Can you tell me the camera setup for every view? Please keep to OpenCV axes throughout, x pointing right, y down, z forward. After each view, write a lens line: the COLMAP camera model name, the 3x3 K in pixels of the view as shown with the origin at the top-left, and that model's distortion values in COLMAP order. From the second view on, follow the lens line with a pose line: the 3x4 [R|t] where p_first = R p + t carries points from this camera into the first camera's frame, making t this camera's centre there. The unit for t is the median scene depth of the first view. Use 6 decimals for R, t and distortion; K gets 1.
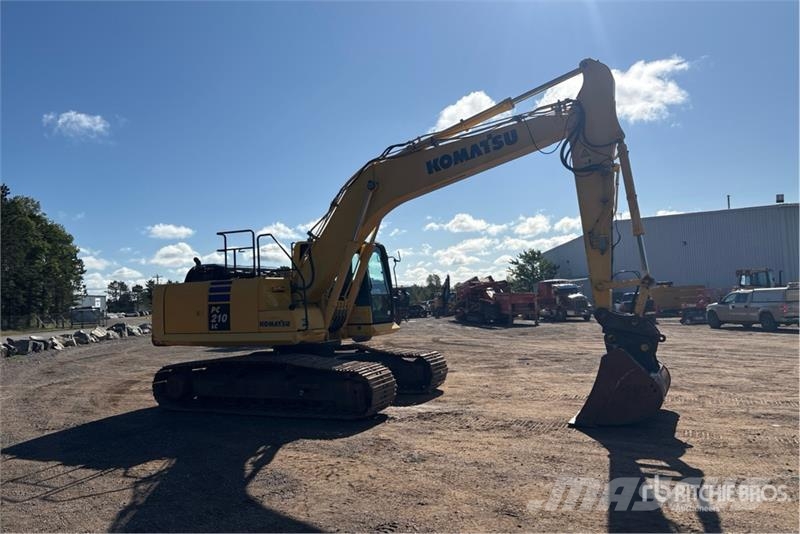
lens RADIAL K [[596.9, 0, 404.4], [0, 596.9, 265.9], [0, 0, 1]] dist [0.072532, -0.081697]
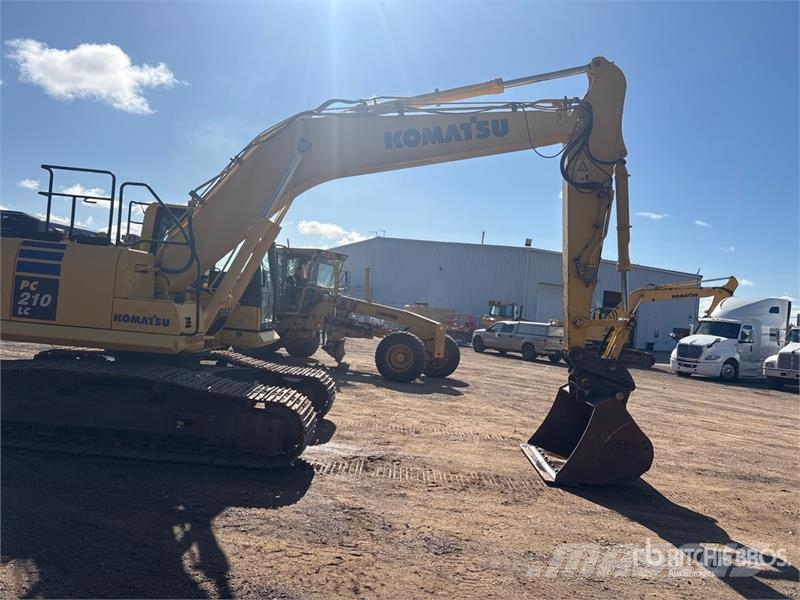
lens RADIAL K [[600.0, 0, 393.6], [0, 600.0, 299.4], [0, 0, 1]] dist [0.051193, -0.043410]
pose [[0.898341, 0.123084, 0.421703, -0.237372], [-0.146510, 0.988931, 0.023462, 0.016679], [-0.414147, -0.082861, 0.906430, 0.263544]]
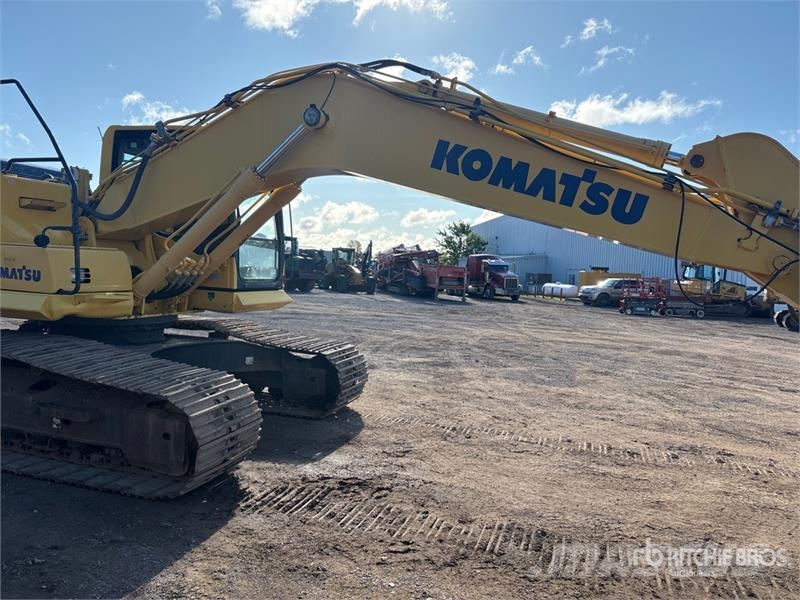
lens RADIAL K [[596.6, 0, 402.2], [0, 596.6, 302.8], [0, 0, 1]] dist [0.057844, -0.066588]
pose [[0.987547, 0.080760, 0.135015, 0.023016], [-0.095893, 0.989337, 0.109620, 0.036592], [-0.124722, -0.121201, 0.984761, 0.467379]]
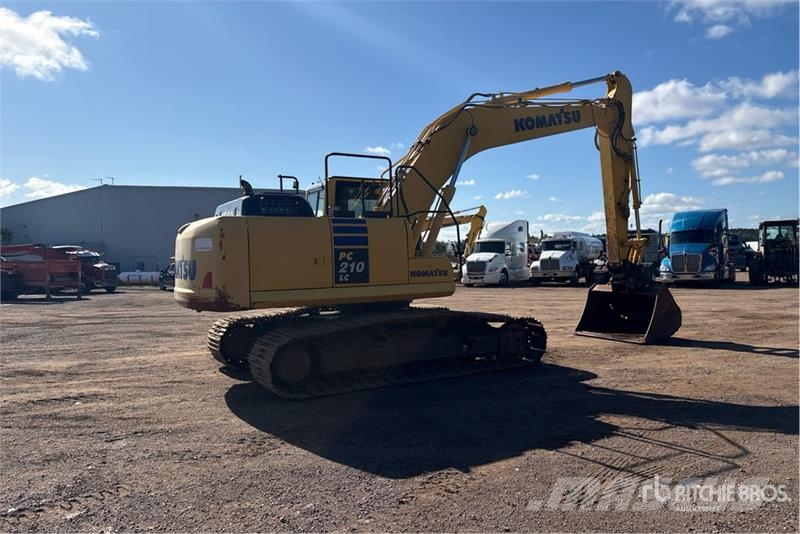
lens RADIAL K [[596.9, 0, 404.4], [0, 596.9, 265.9], [0, 0, 1]] dist [0.072532, -0.081697]
pose [[0.572710, 0.012164, 0.819668, -0.879619], [-0.045163, 0.998839, 0.016732, 0.069359], [-0.818513, -0.046602, 0.572595, 0.512715]]
